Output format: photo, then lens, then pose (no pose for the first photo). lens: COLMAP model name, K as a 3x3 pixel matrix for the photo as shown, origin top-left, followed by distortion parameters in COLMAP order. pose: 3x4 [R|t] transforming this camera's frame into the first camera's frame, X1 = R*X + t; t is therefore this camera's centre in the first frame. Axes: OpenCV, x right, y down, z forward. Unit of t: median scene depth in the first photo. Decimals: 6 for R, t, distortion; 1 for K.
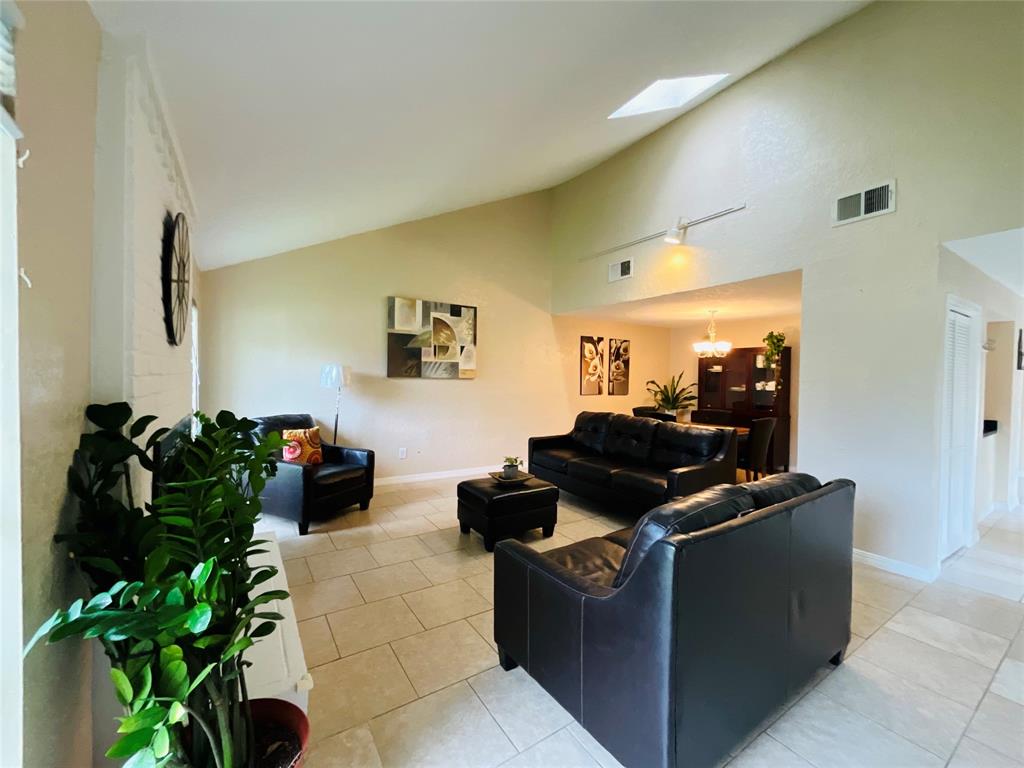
lens RADIAL K [[419.7, 0, 510.9], [0, 419.7, 381.9], [0, 0, 1]] dist [-0.000342, 0.001319]
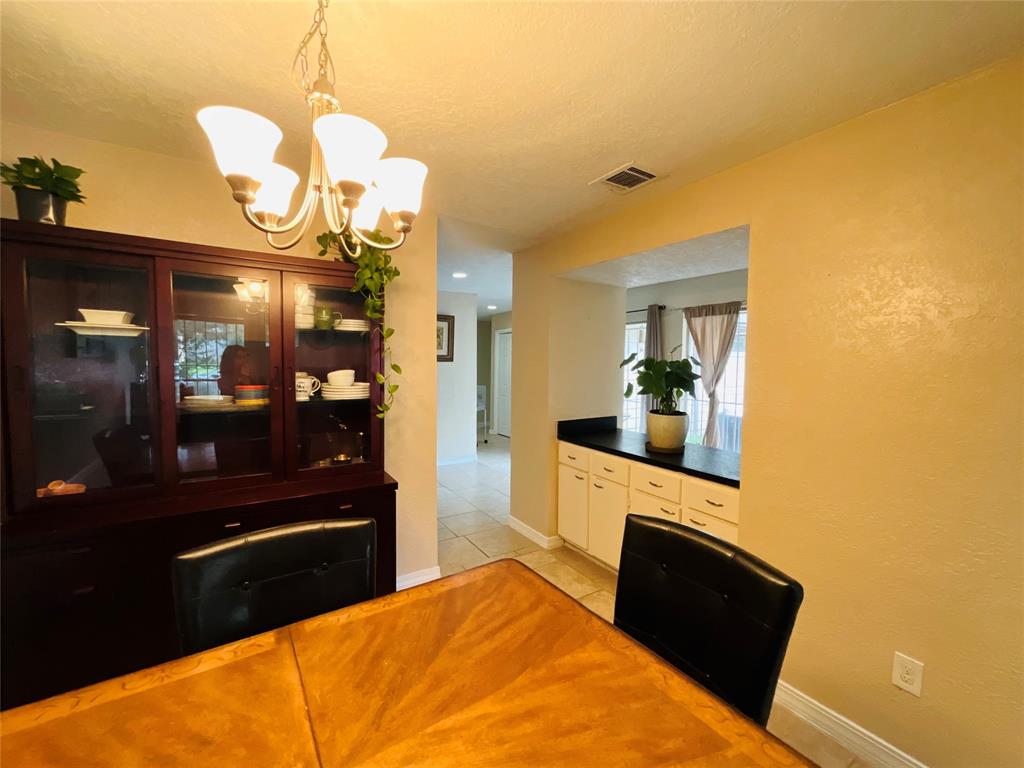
lens RADIAL K [[419.7, 0, 508.0], [0, 419.7, 382.8], [0, 0, 1]] dist [-0.000342, 0.001319]
pose [[0.004341, -0.067479, 0.997711, 0.314593], [0.001435, 0.997720, 0.067473, -0.016492], [-0.999990, 0.001139, 0.004428, 0.950937]]
